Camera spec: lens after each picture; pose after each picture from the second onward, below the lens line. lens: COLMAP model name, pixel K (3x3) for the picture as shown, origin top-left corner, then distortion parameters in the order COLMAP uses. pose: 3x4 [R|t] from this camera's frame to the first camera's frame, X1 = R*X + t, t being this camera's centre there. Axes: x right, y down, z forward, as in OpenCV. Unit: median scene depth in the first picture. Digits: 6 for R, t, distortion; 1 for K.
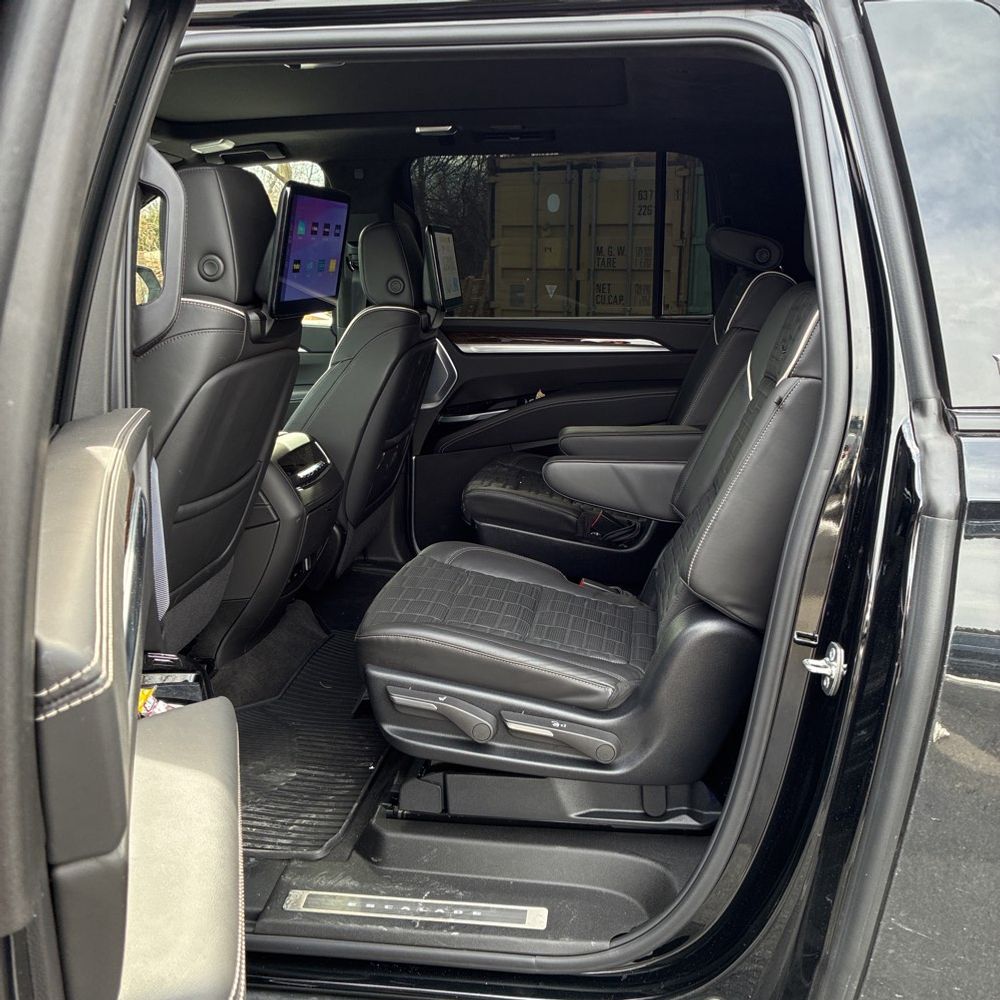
lens RADIAL K [[1006.1, 0, 492.6], [0, 1006.1, 497.9], [0, 0, 1]] dist [0.022856, 0.007615]
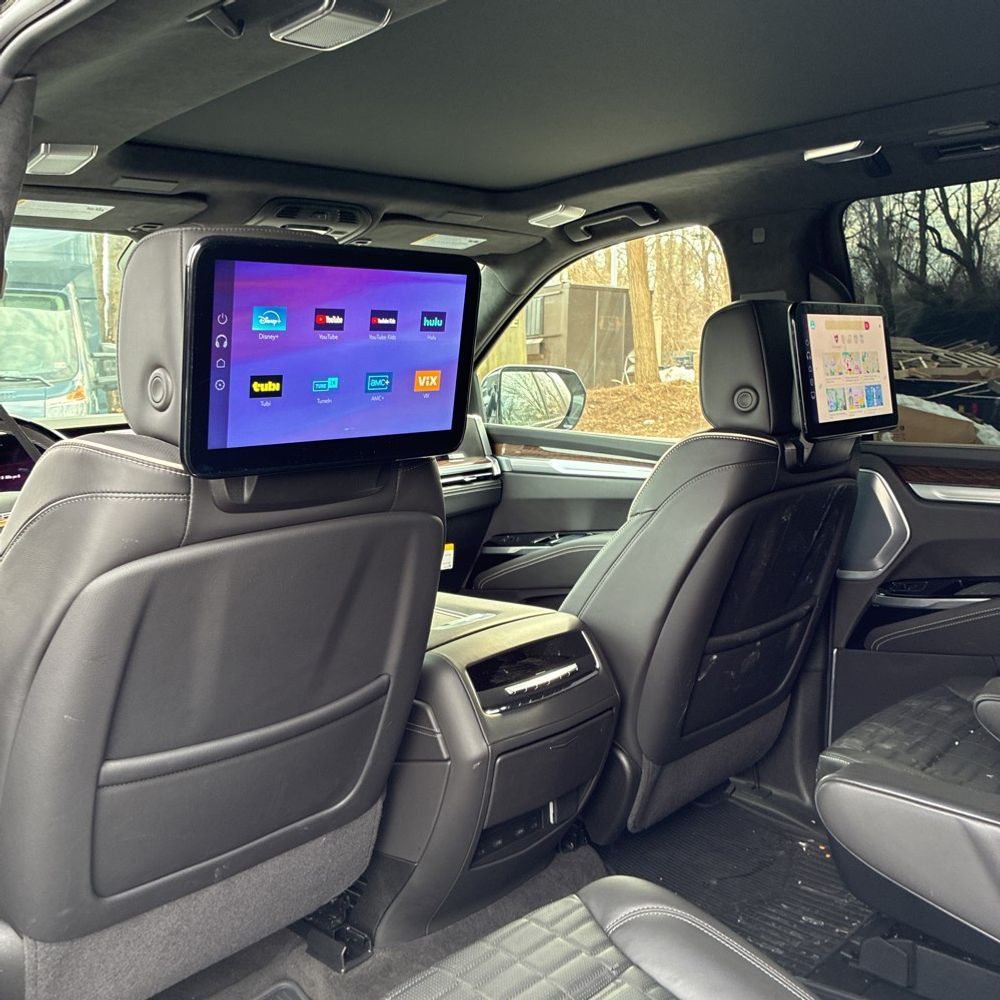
lens RADIAL K [[1006.1, 0, 492.6], [0, 1006.1, 497.9], [0, 0, 1]] dist [0.022856, 0.007615]
pose [[0.802498, 0.068879, -0.592666, 0.155454], [-0.119366, 0.991767, -0.046366, -0.099474], [0.584593, 0.107953, 0.804113, 0.396842]]
